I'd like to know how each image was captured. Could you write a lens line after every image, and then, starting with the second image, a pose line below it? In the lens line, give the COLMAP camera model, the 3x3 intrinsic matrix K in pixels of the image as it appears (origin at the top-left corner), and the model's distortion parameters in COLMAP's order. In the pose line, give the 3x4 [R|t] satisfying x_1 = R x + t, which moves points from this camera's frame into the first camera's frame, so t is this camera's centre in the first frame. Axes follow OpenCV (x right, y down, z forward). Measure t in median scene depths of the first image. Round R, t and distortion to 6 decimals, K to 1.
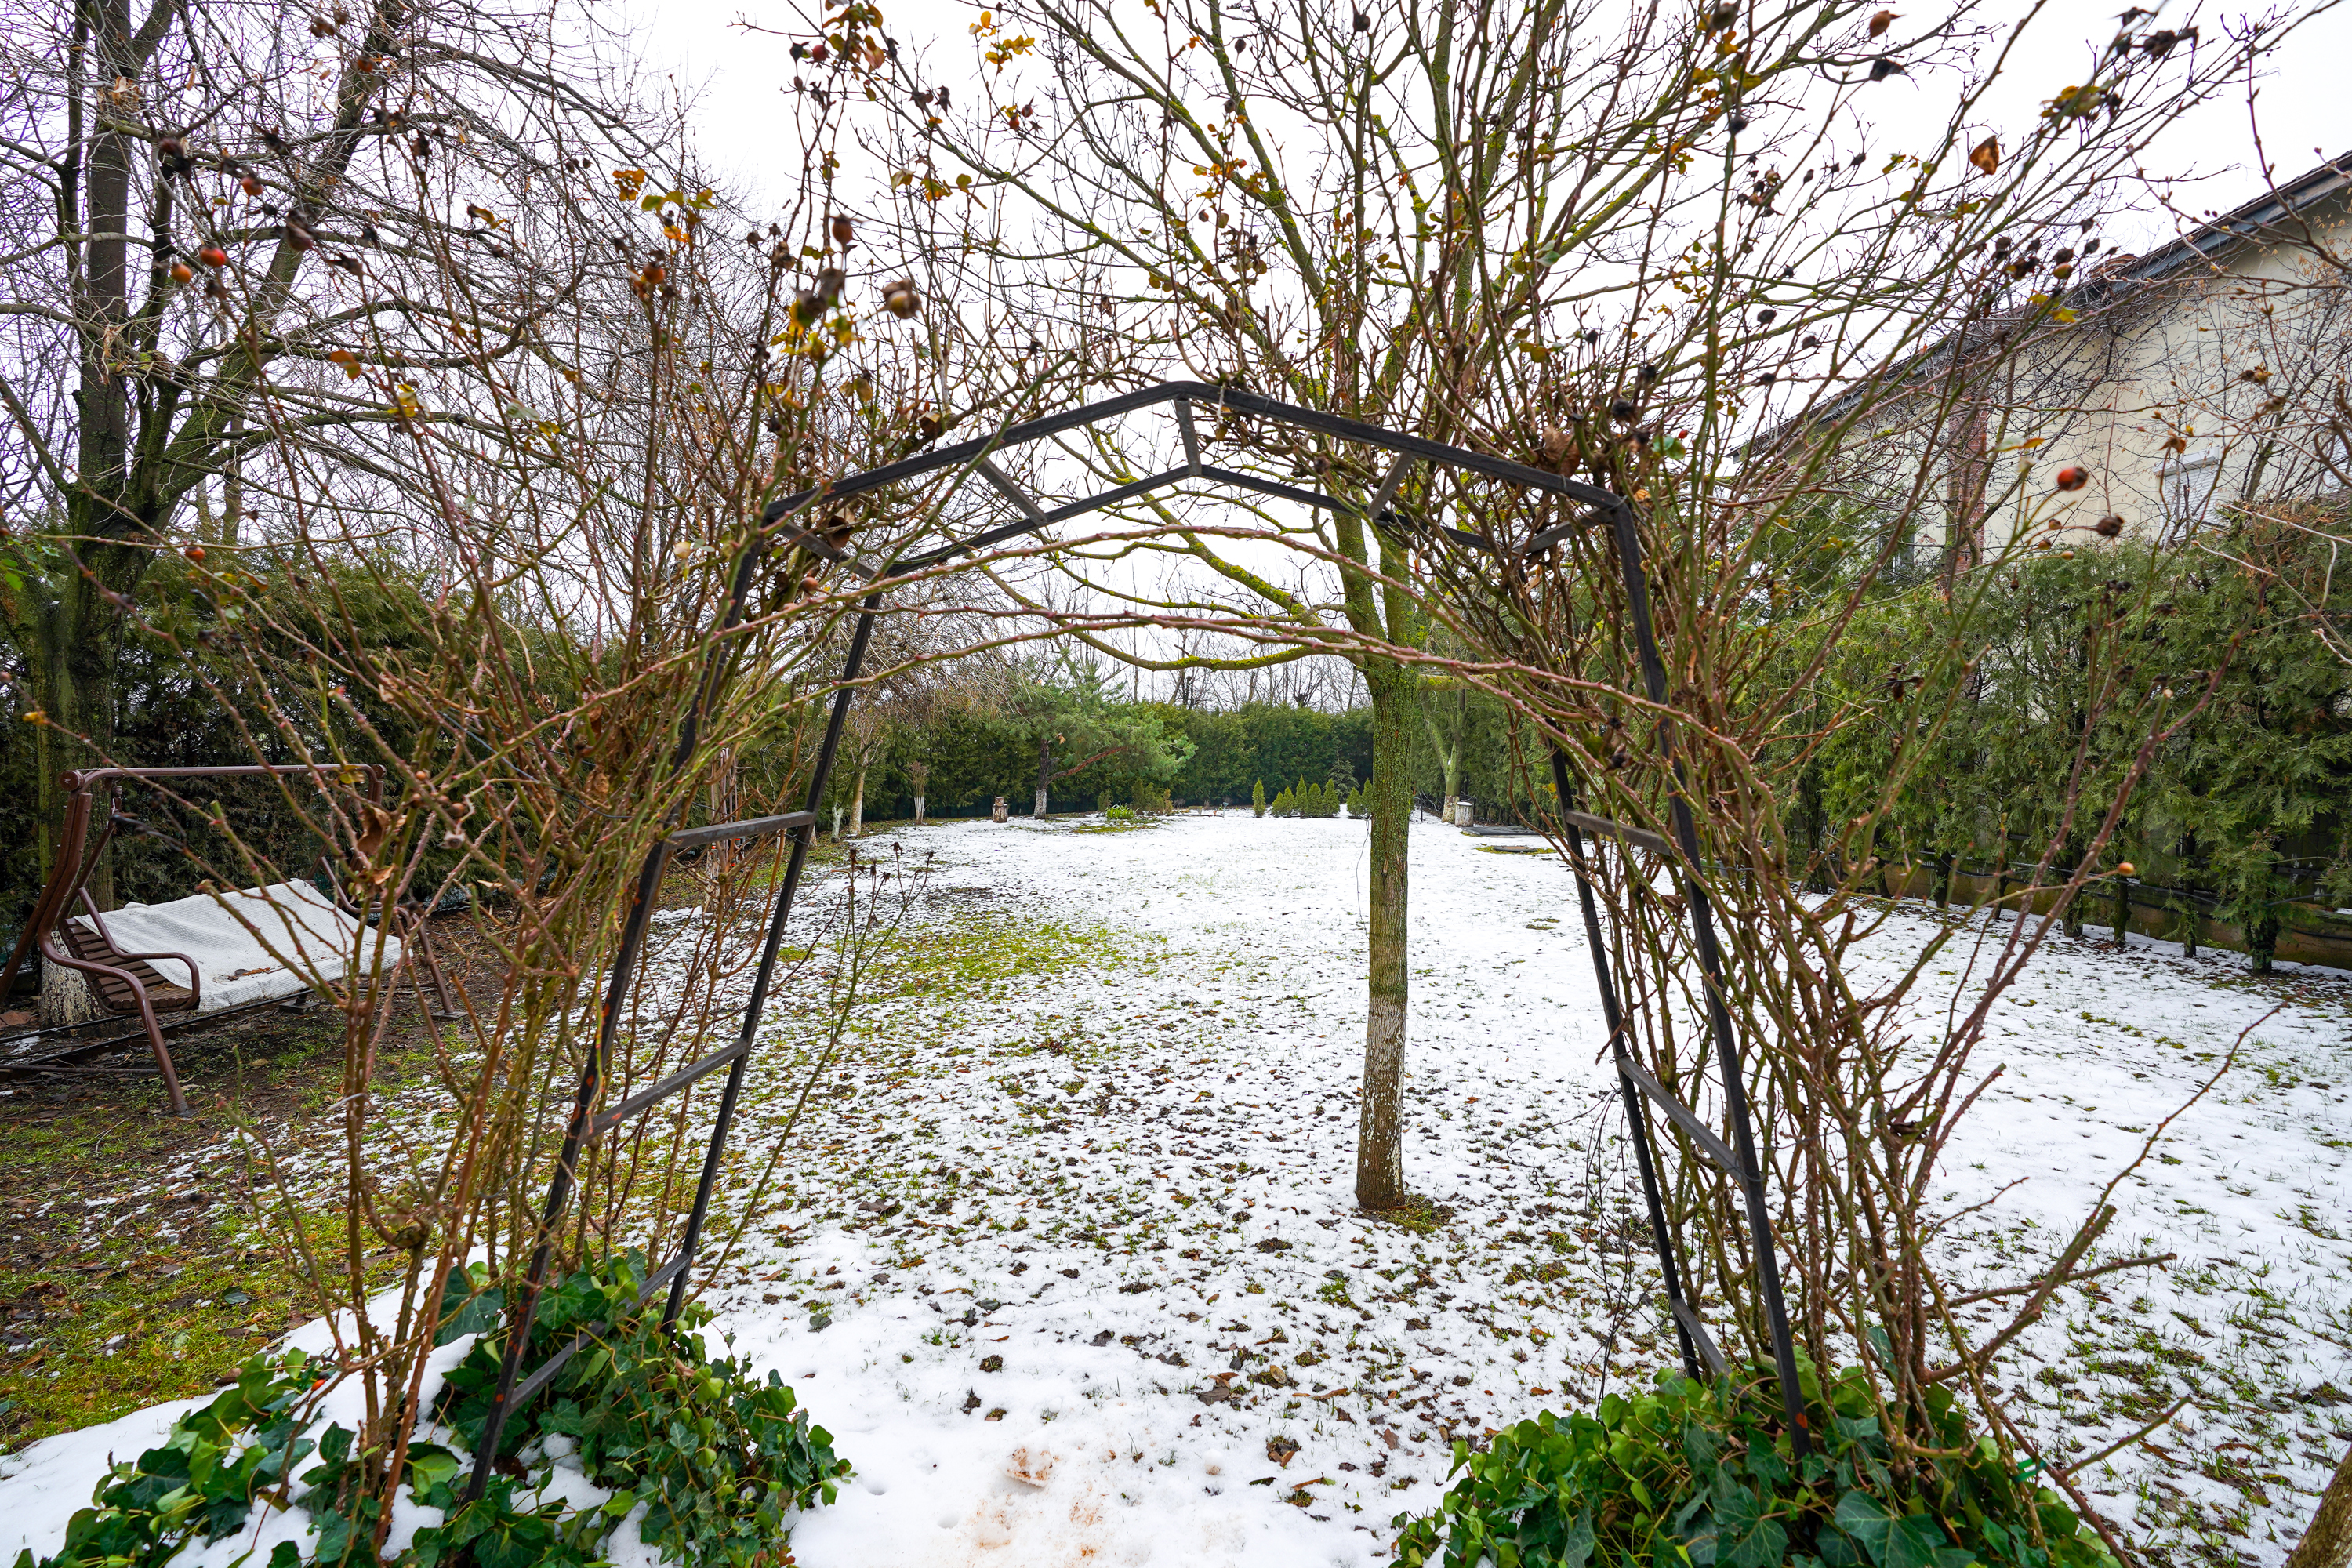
lens RADIAL K [[1085.1, 0, 1176.0], [0, 1085.1, 784.0], [0, 0, 1]] dist [-0.003292, 0.000061]
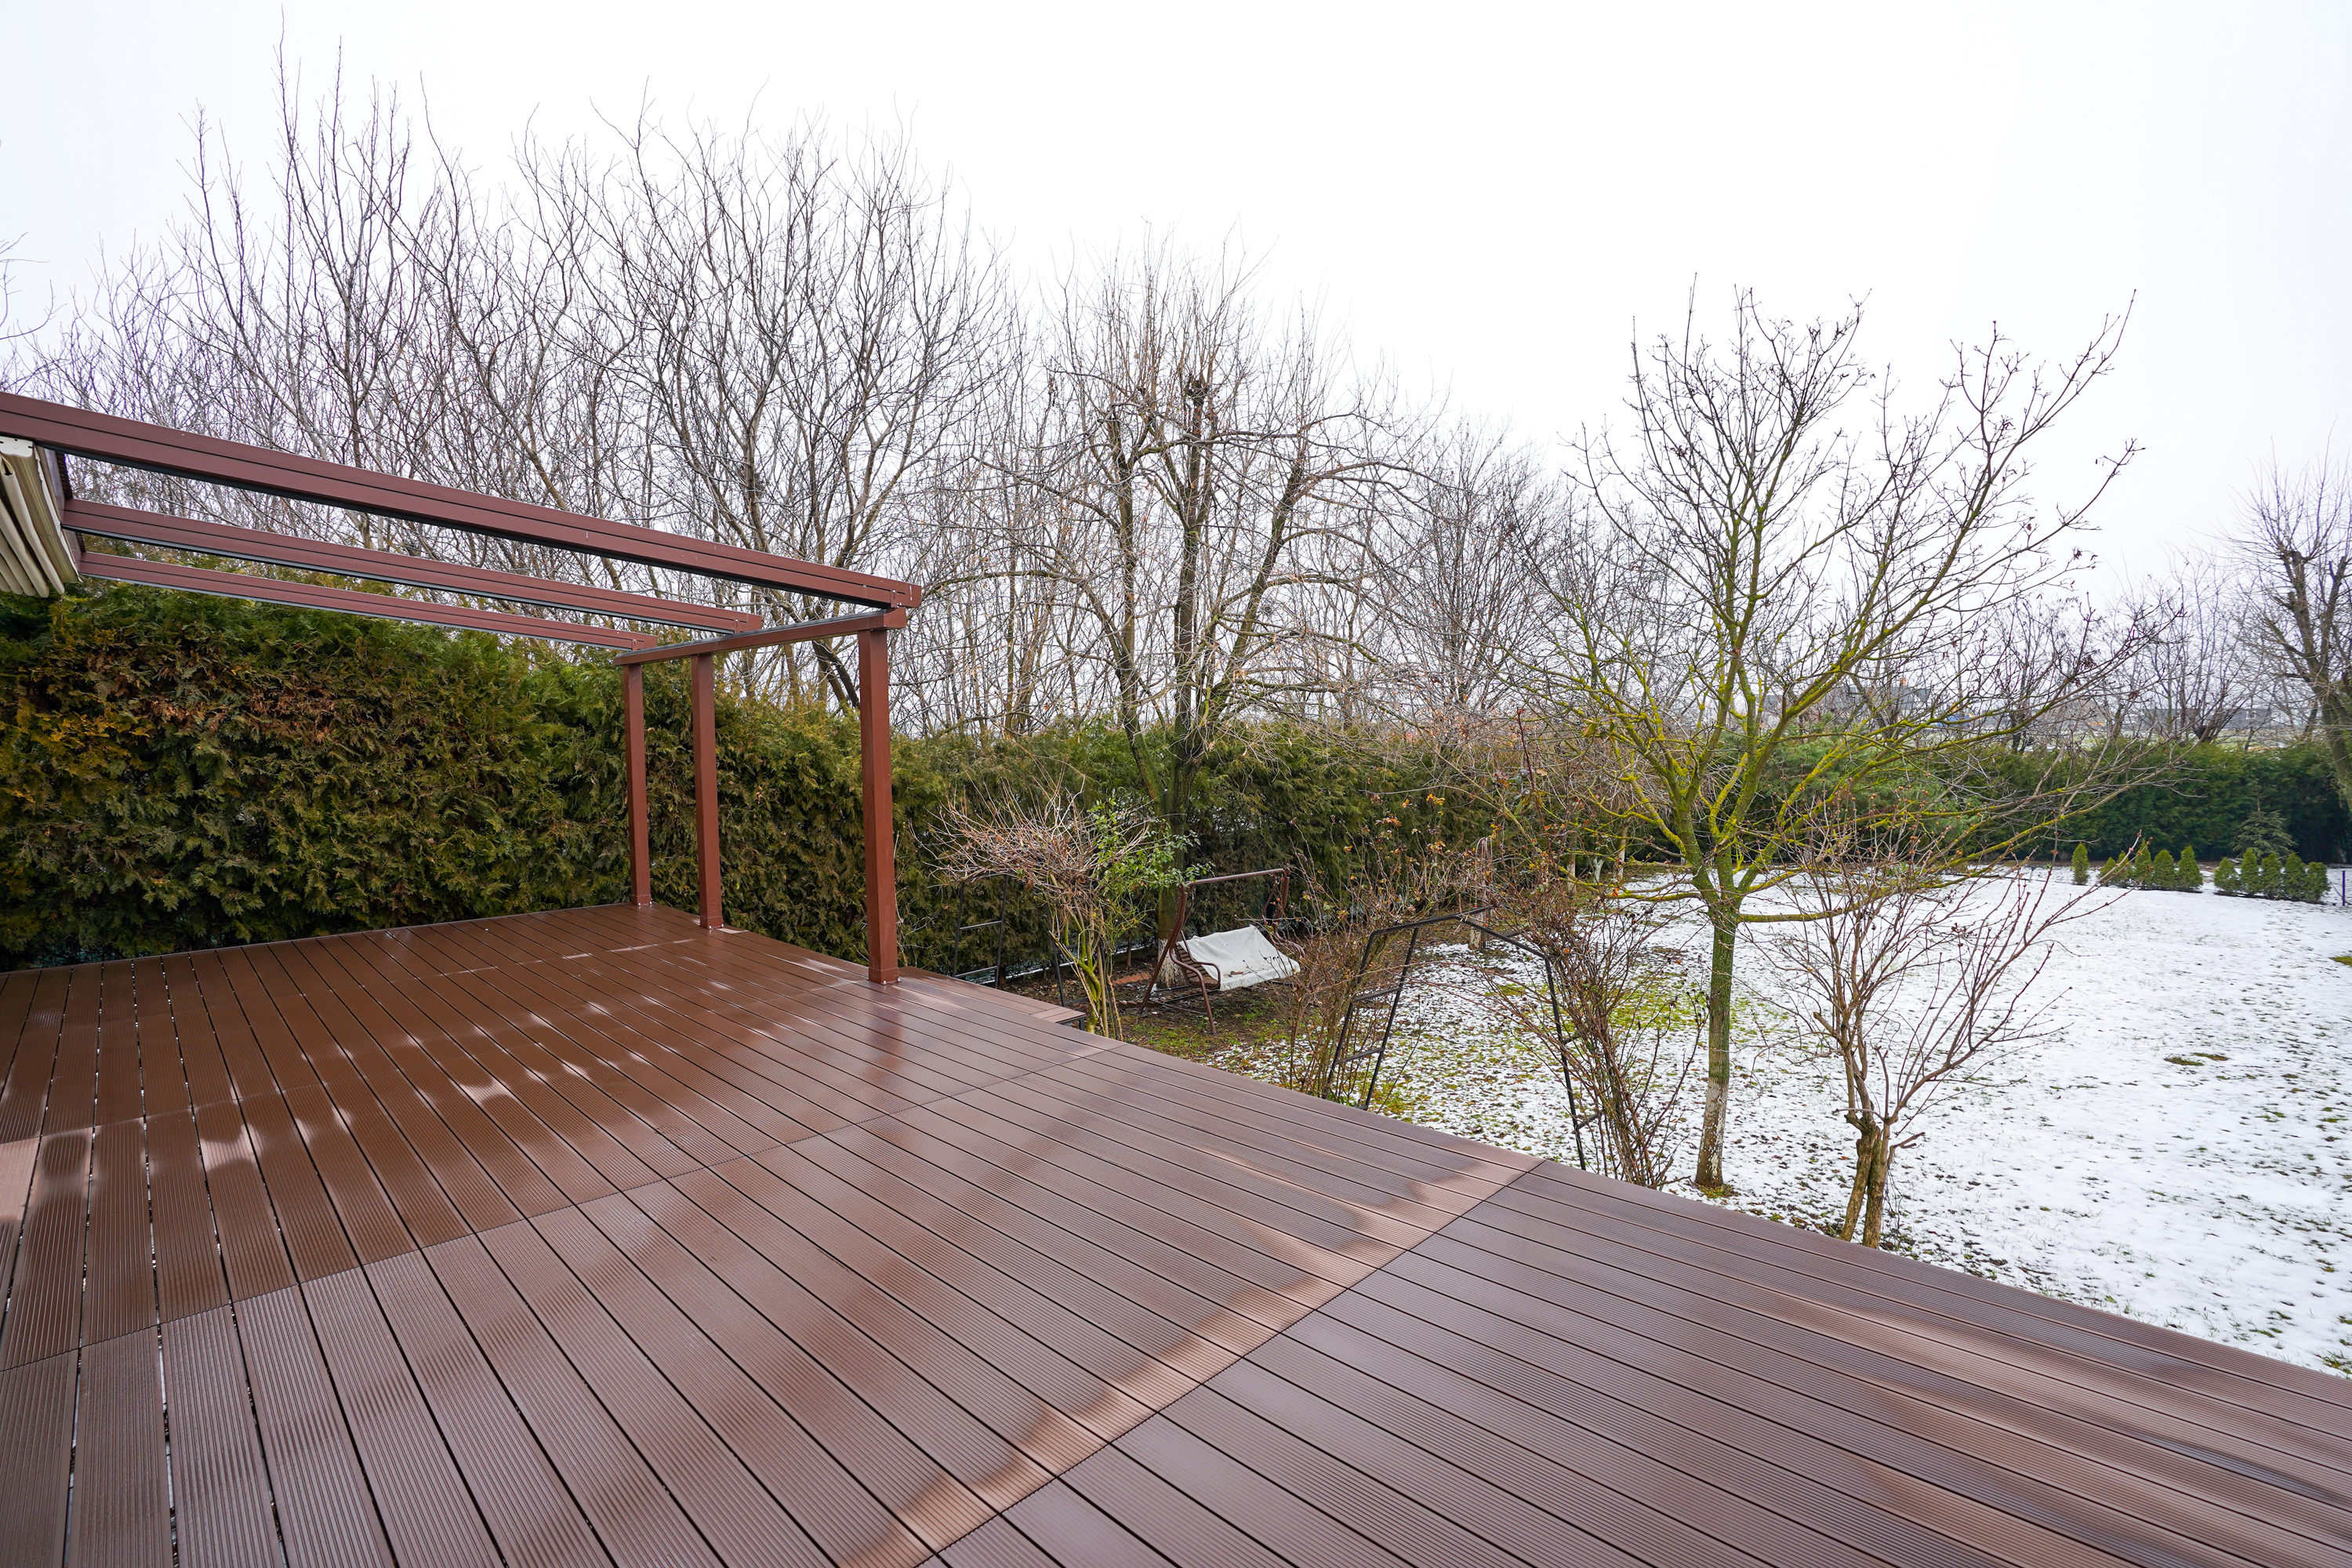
lens RADIAL K [[1085.1, 0, 1176.0], [0, 1085.1, 784.0], [0, 0, 1]] dist [-0.003292, 0.000061]
pose [[0.740879, -0.000410, -0.671638, 0.499957], [-0.000580, 0.999999, -0.001251, -0.200951], [0.671638, 0.001316, 0.740878, -0.676673]]
